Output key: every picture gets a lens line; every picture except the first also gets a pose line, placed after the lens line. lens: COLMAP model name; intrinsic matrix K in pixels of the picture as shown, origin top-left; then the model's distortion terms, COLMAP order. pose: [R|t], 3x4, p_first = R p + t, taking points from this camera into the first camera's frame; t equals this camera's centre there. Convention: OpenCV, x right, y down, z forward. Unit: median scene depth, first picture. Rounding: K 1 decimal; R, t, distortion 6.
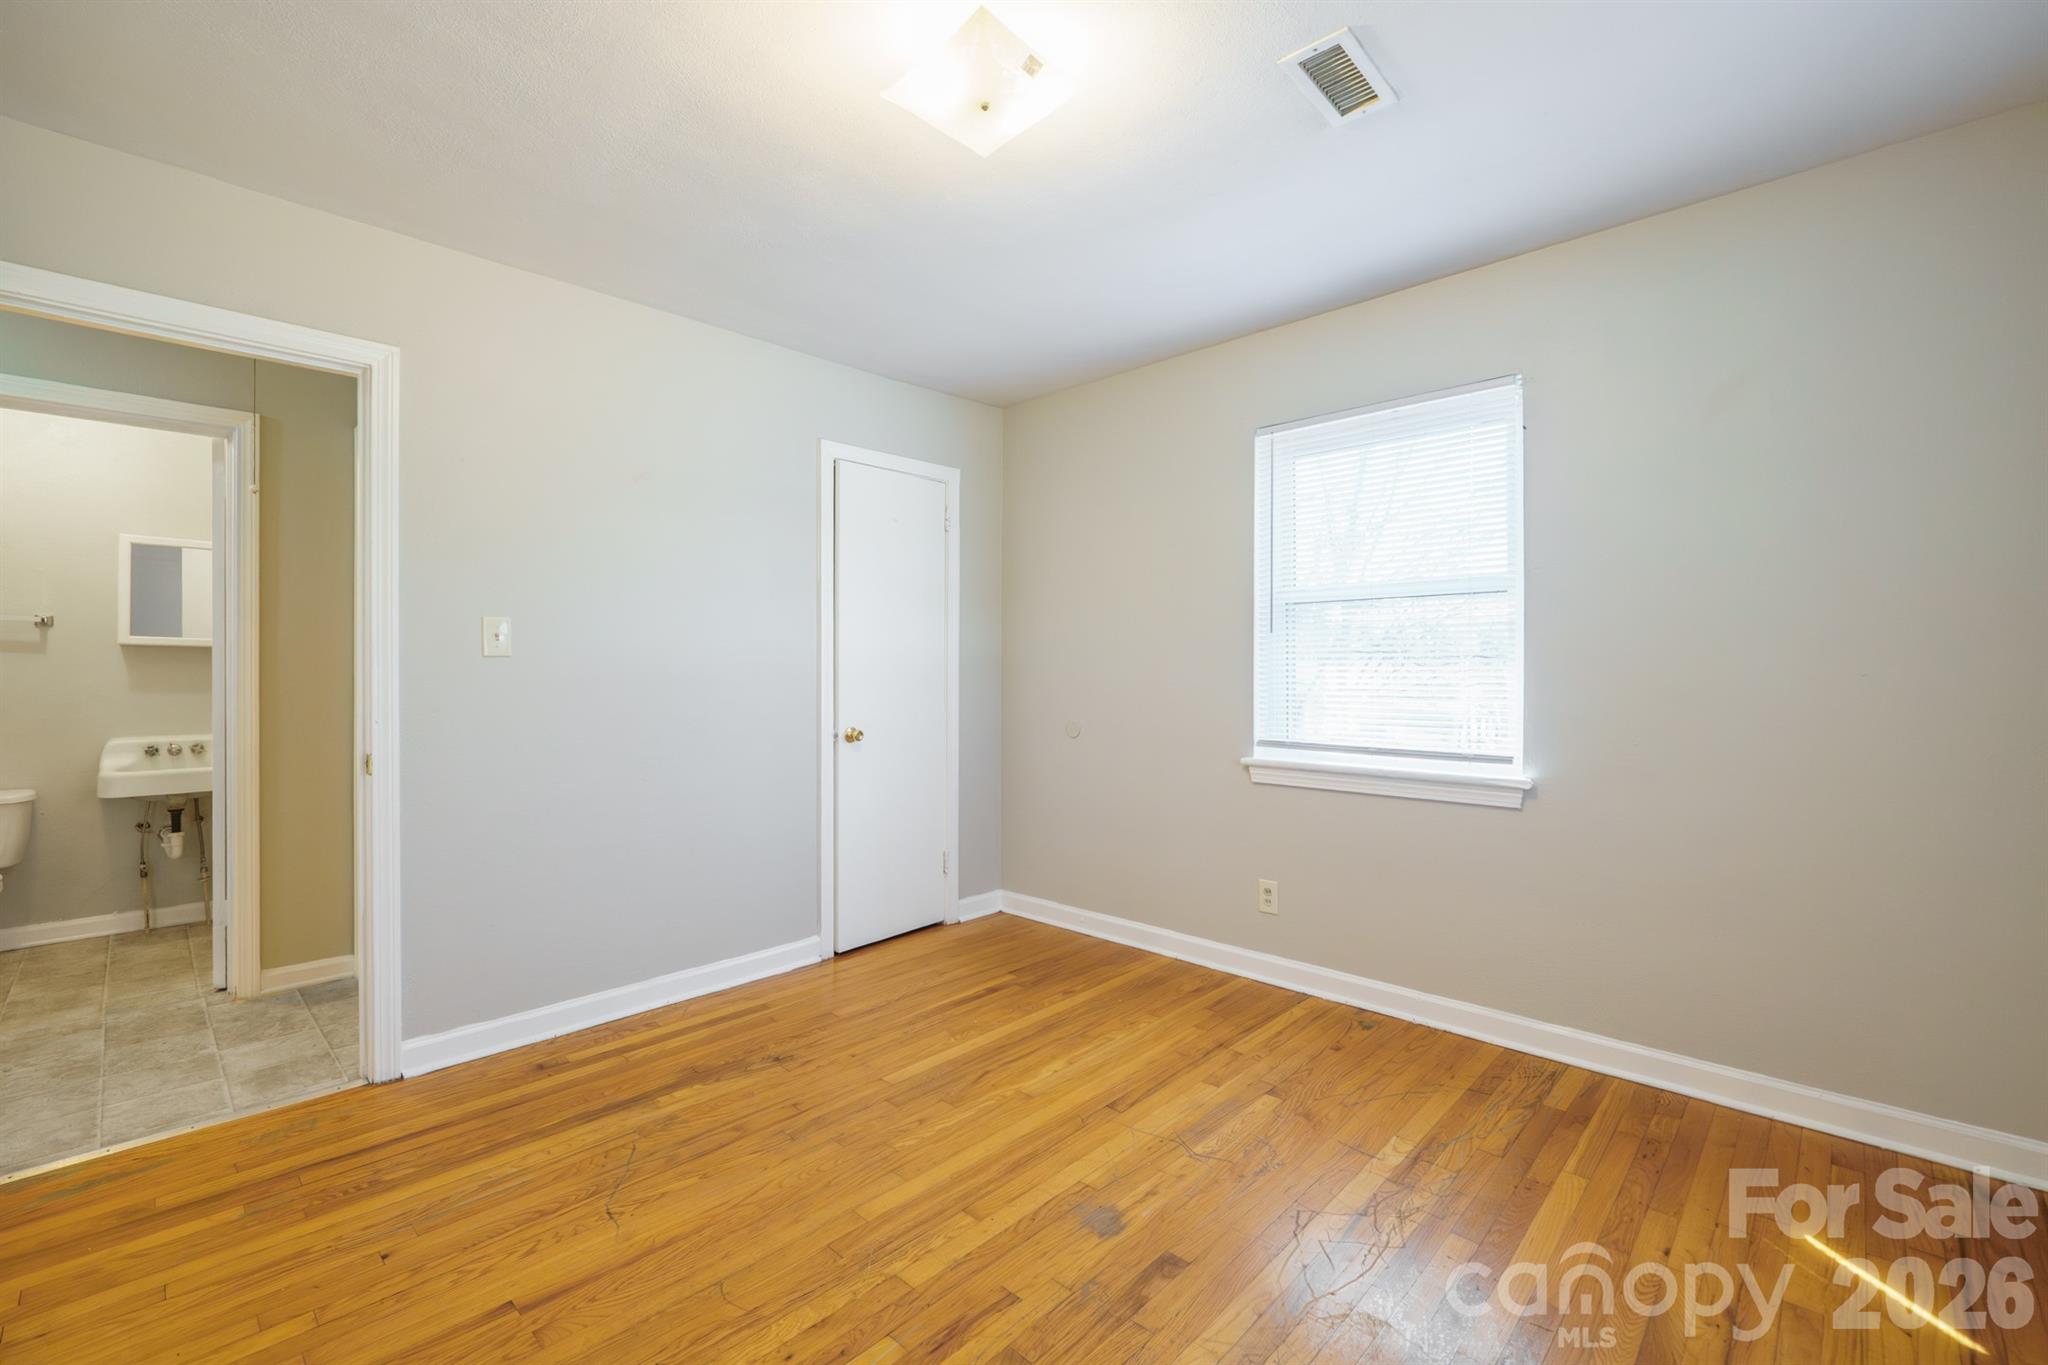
lens RADIAL K [[856.6, 0, 1027.5], [0, 856.6, 673.5], [0, 0, 1]] dist [-0.005963, -0.000139]
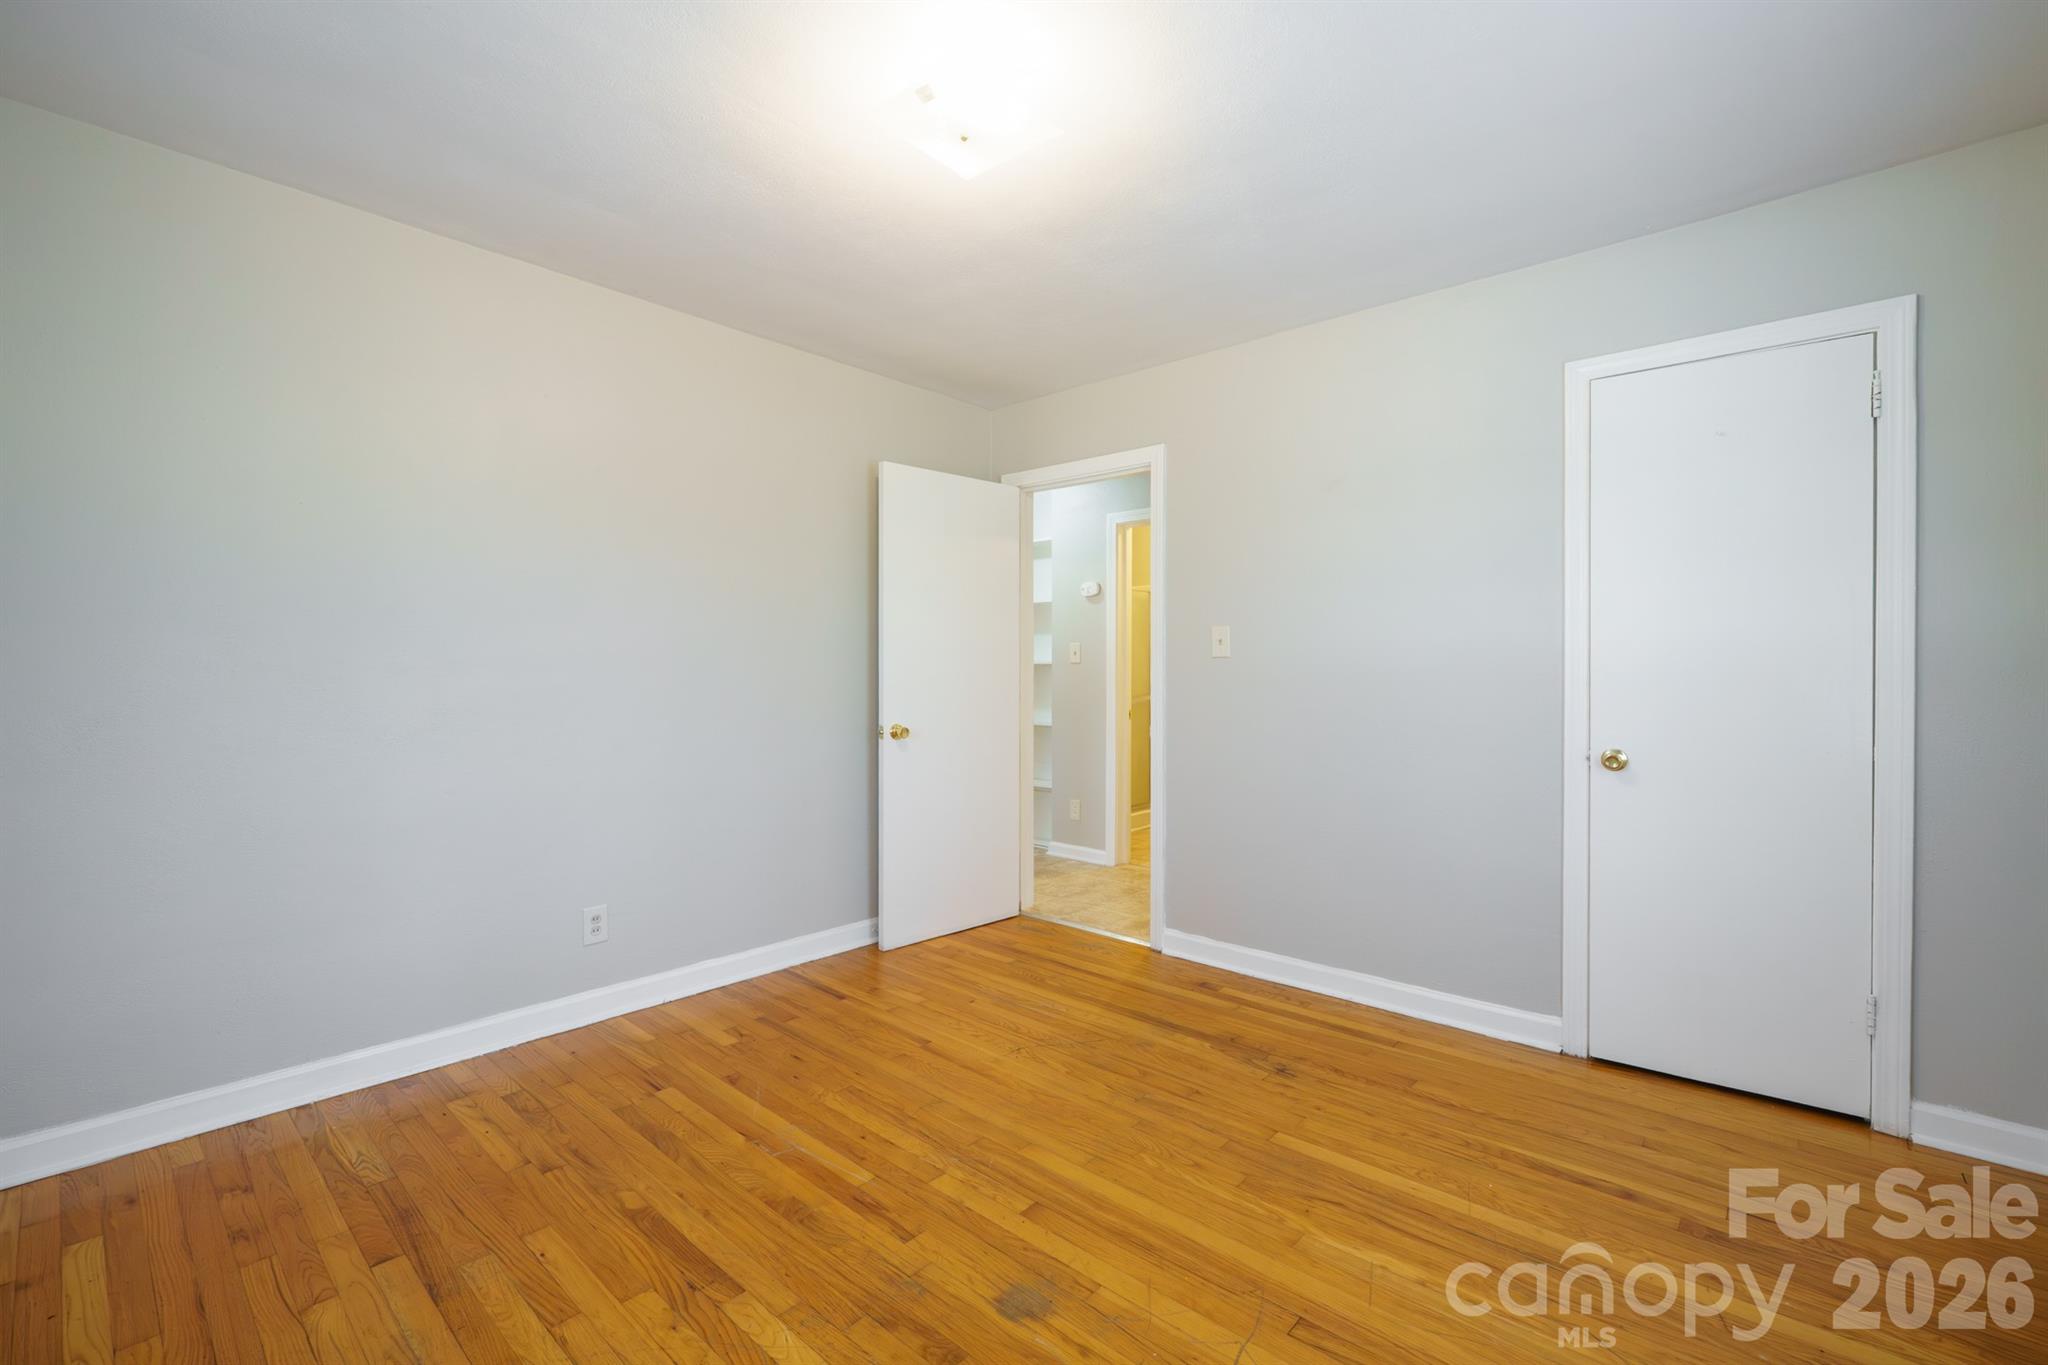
lens RADIAL K [[856.6, 0, 1027.5], [0, 856.6, 673.5], [0, 0, 1]] dist [-0.005963, -0.000139]
pose [[0.054658, 0.004390, -0.998495, 0.665308], [-0.006378, 0.999971, 0.004048, 0.001311], [0.998485, 0.006147, 0.054685, 0.669171]]
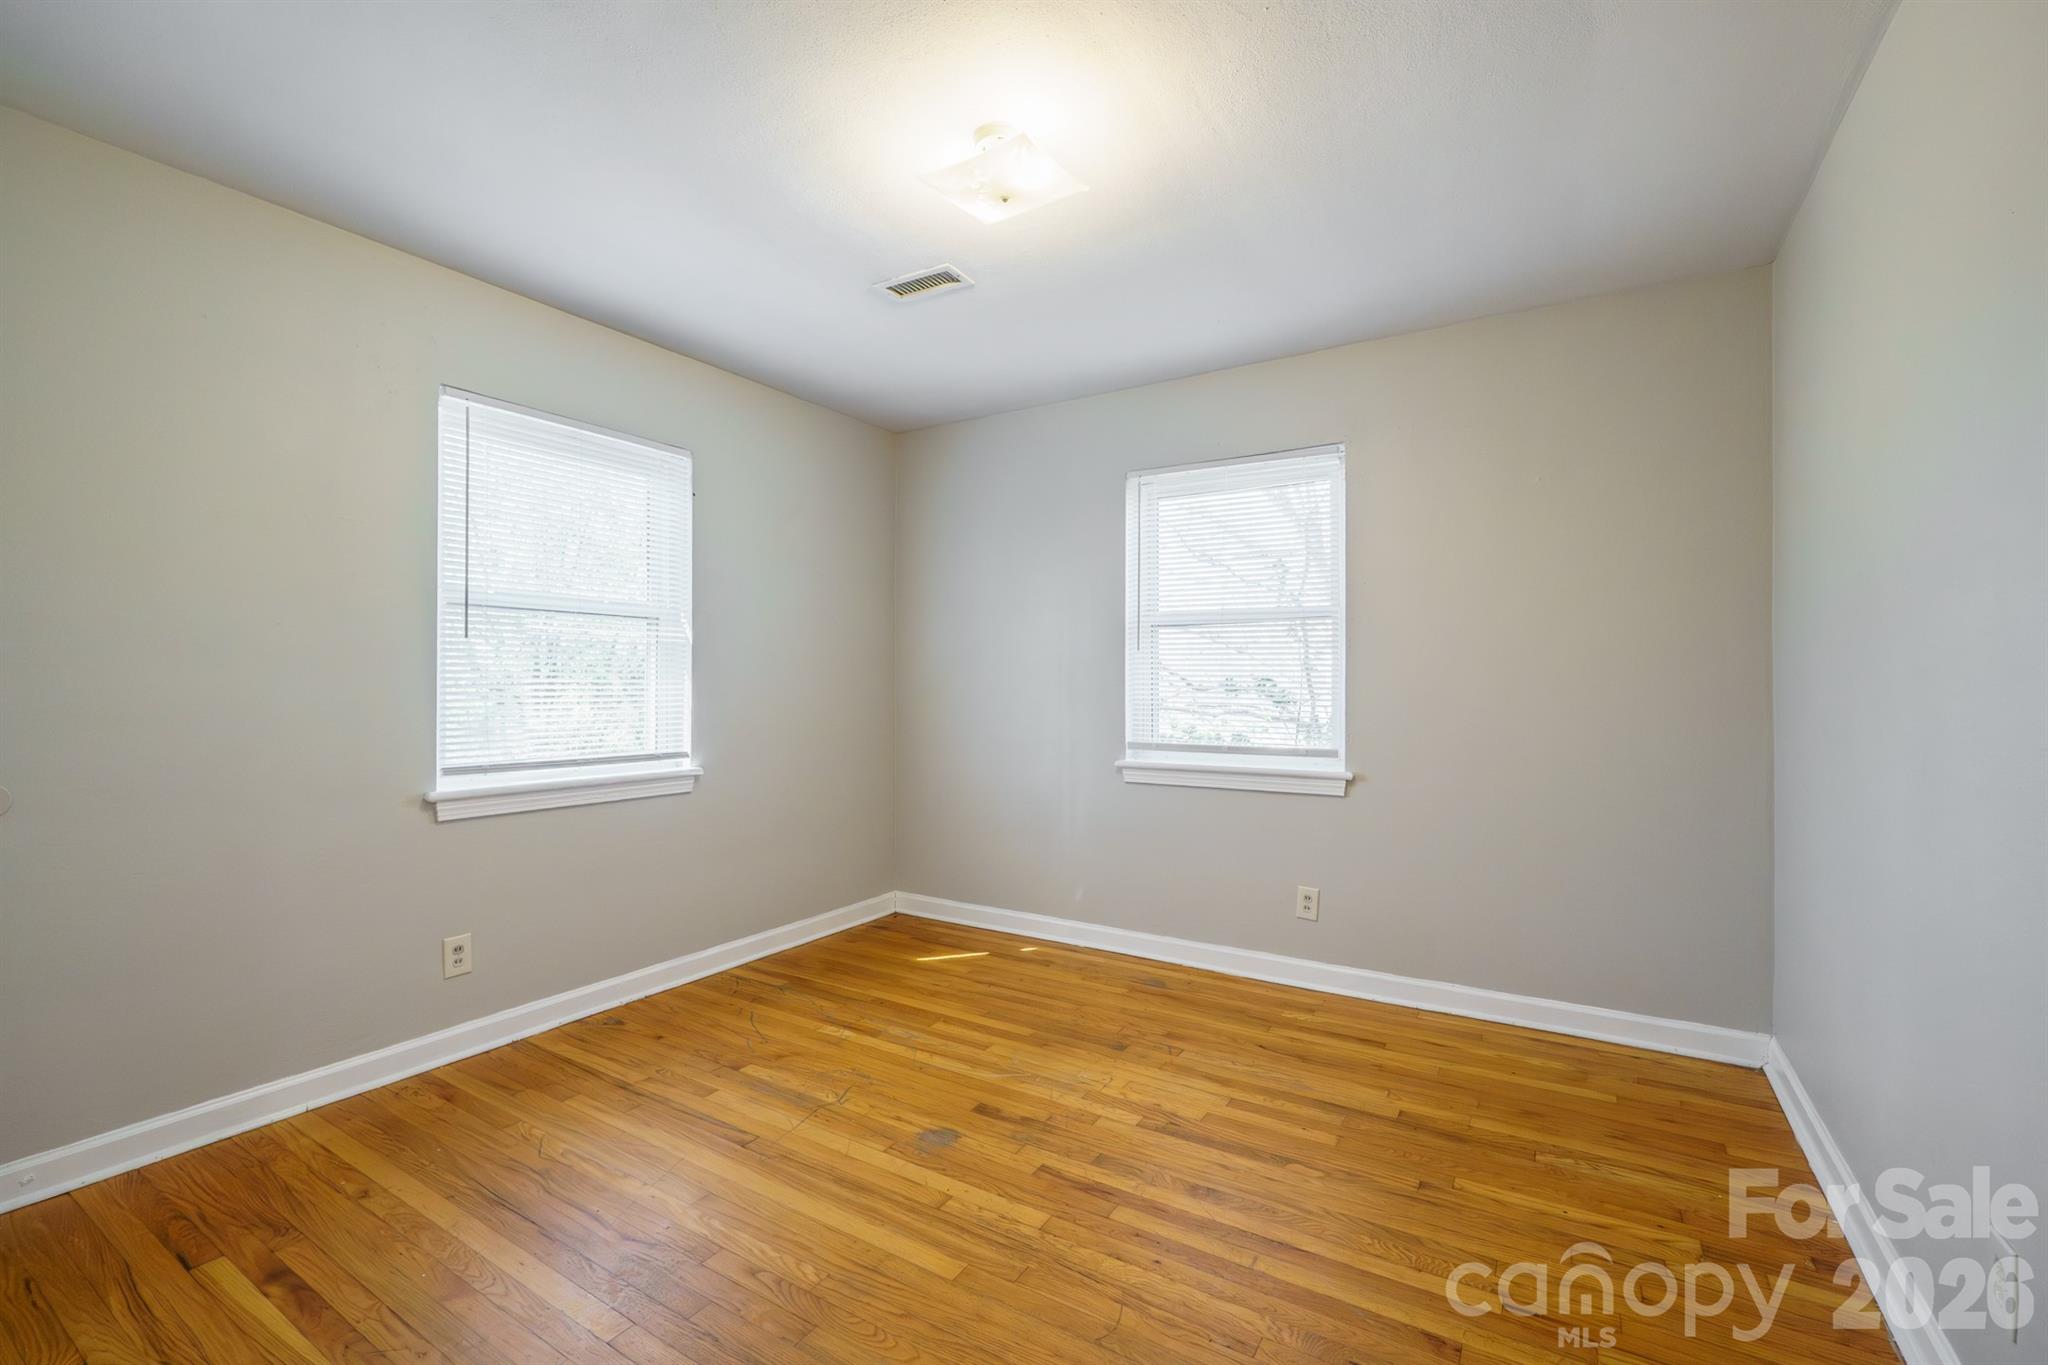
lens RADIAL K [[893.7, 0, 966.6], [0, 893.7, 689.9], [0, 0, 1]] dist [-0.002750, -0.000334]
pose [[-0.160743, -0.004611, 0.986986, -0.816594], [0.003439, 0.999980, 0.005232, 0.000466], [-0.986990, 0.004236, -0.160724, 0.816735]]
